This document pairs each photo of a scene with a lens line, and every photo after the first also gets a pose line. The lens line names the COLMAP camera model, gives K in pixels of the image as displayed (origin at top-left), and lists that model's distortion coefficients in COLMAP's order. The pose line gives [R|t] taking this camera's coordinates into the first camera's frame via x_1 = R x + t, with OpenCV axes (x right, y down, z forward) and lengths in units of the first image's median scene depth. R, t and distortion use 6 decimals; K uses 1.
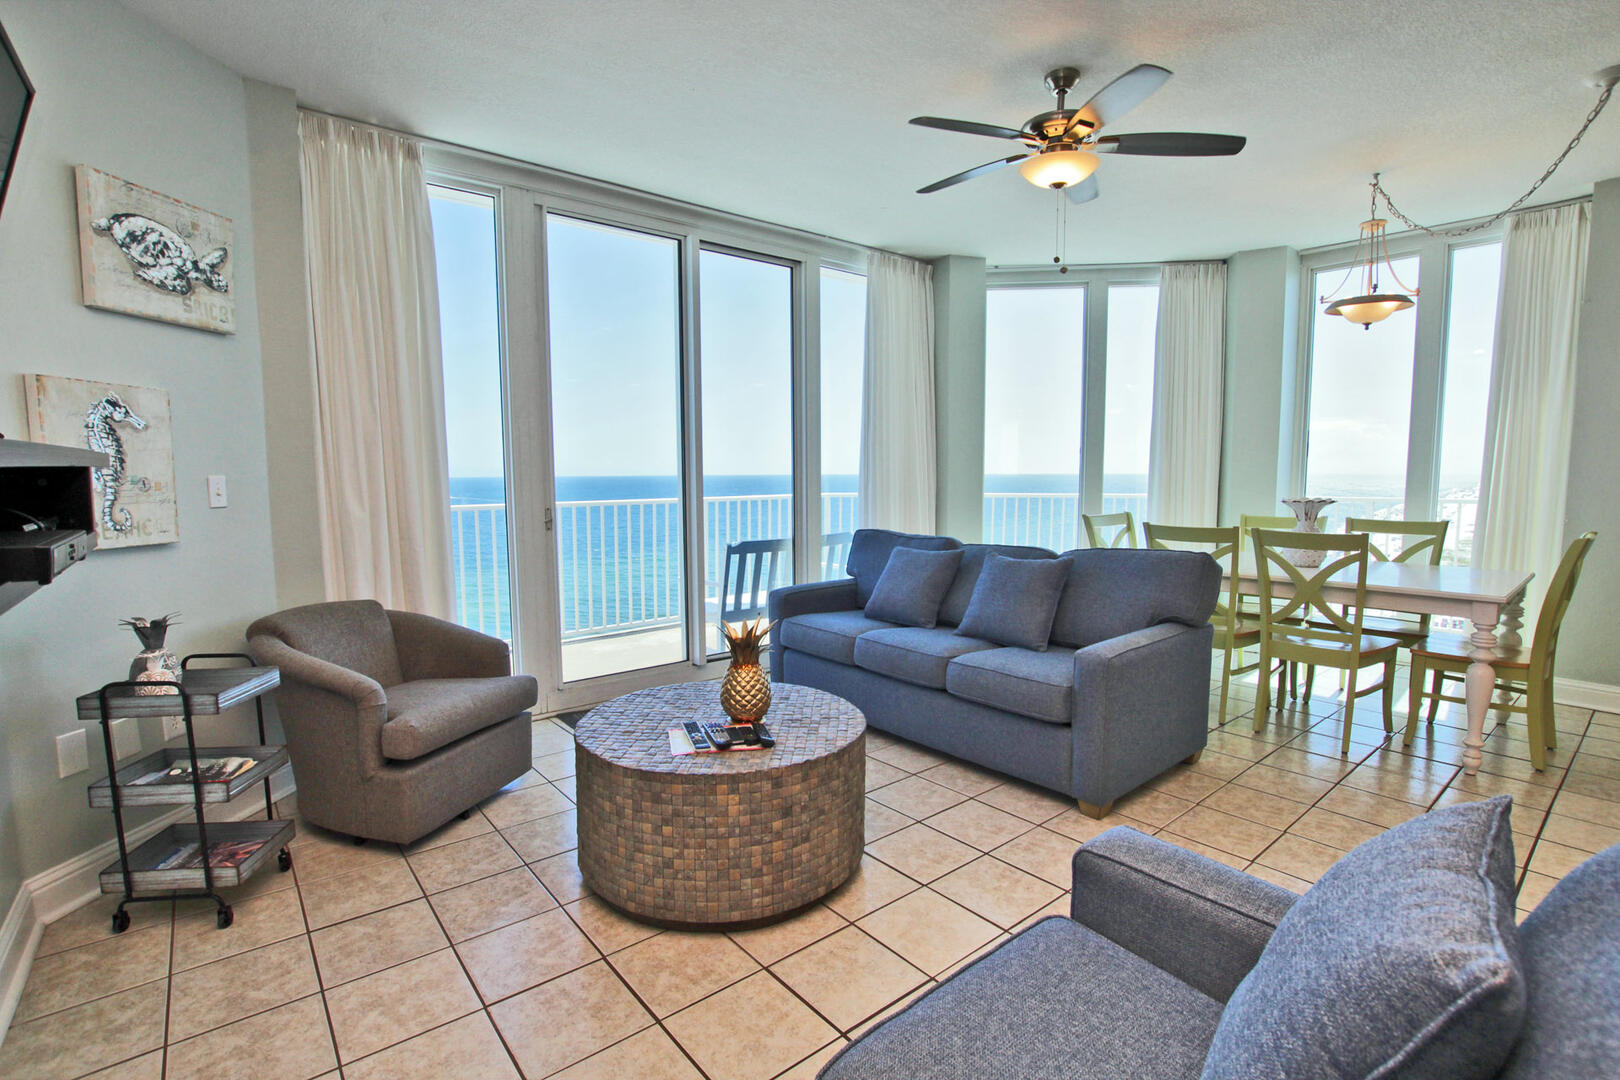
lens RADIAL K [[753.4, 0, 802.5], [0, 753.4, 543.0], [0, 0, 1]] dist [-0.037774, 0.007036]
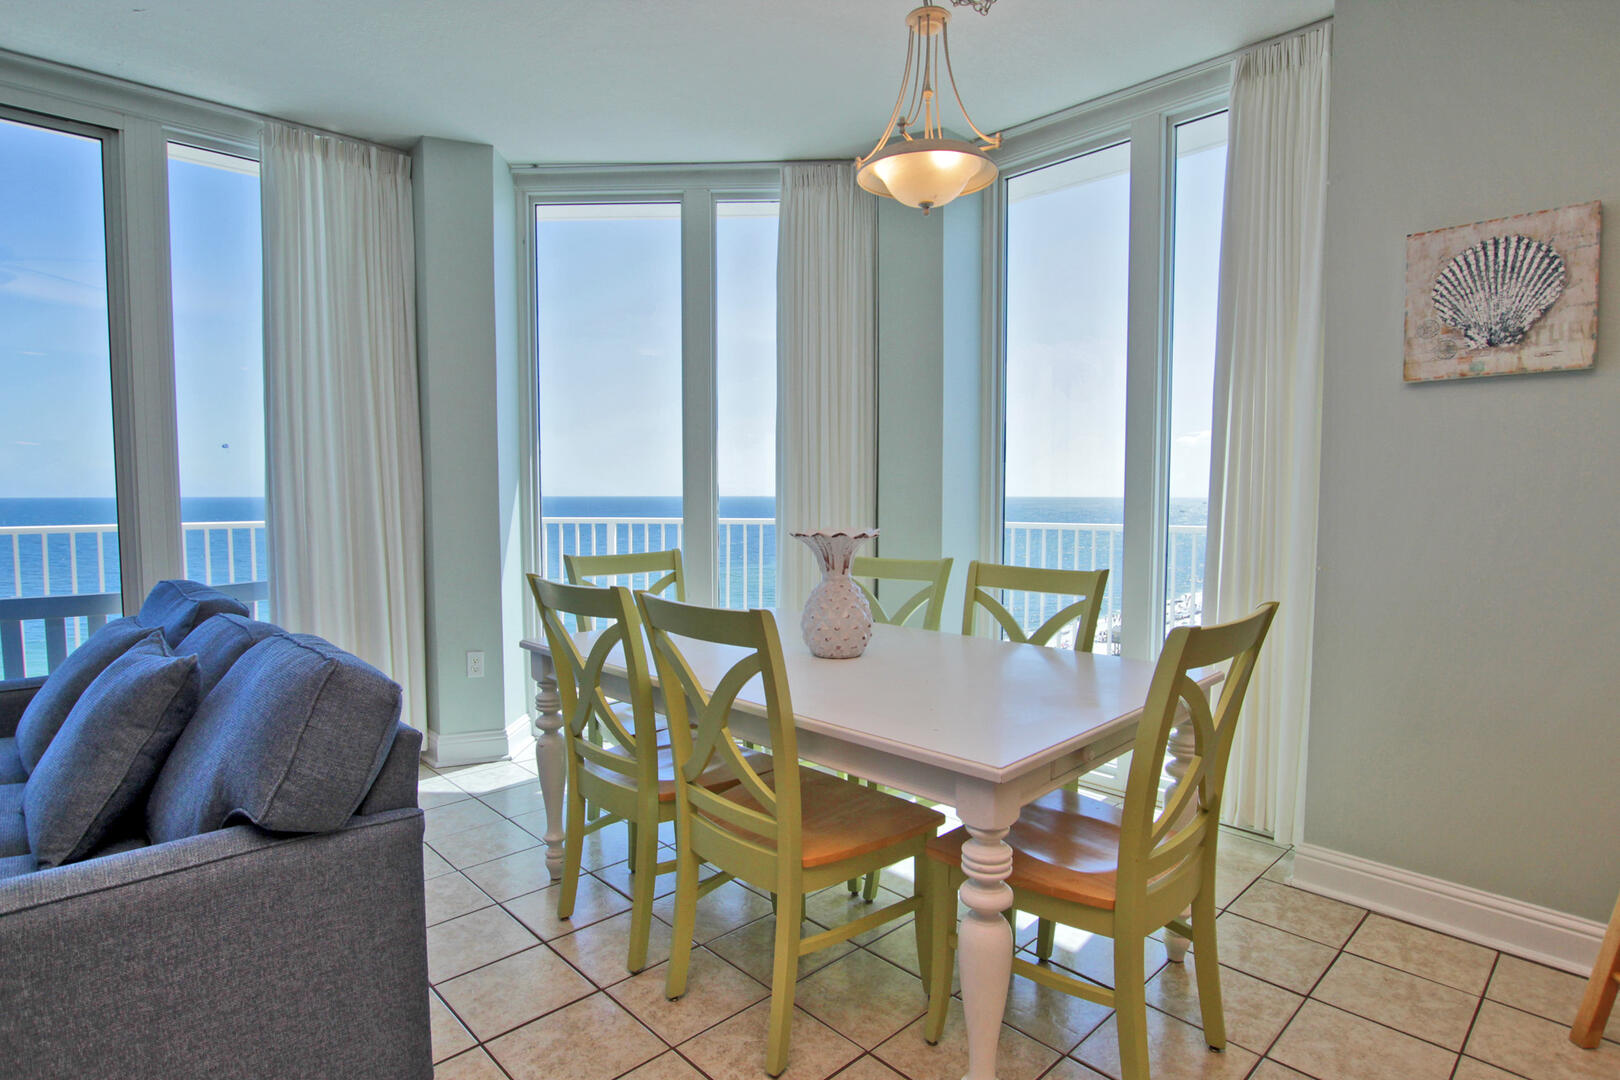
lens RADIAL K [[836.6, 0, 805.8], [0, 836.6, 545.3], [0, 0, 1]] dist [-0.030787, 0.003269]
pose [[0.996740, 0.001872, 0.080665, 0.677776], [0.000832, 0.999439, -0.033468, -0.031700], [-0.080683, 0.033426, 0.996179, 0.443670]]
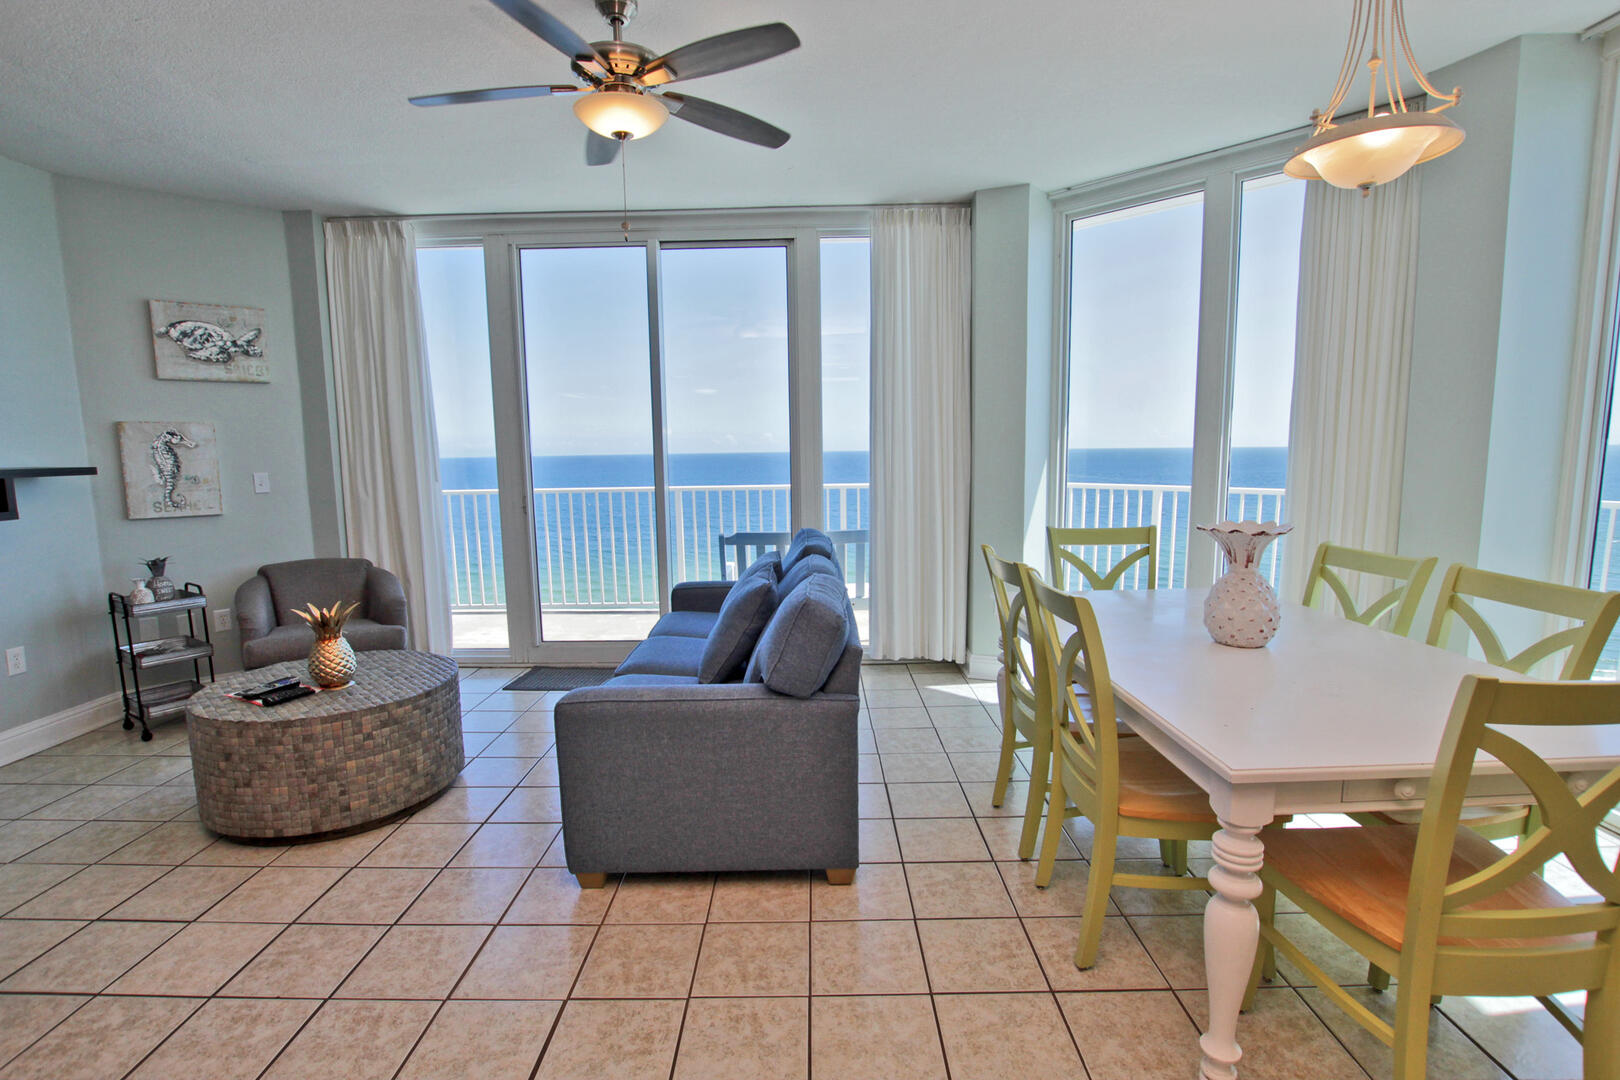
lens RADIAL K [[753.4, 0, 806.0], [0, 753.4, 540.9], [0, 0, 1]] dist [-0.037774, 0.007036]
pose [[0.768864, 0.072159, -0.635328, 0.867661], [-0.049820, 0.997352, 0.052985, -0.067324], [0.637469, -0.009086, 0.770422, 0.395724]]
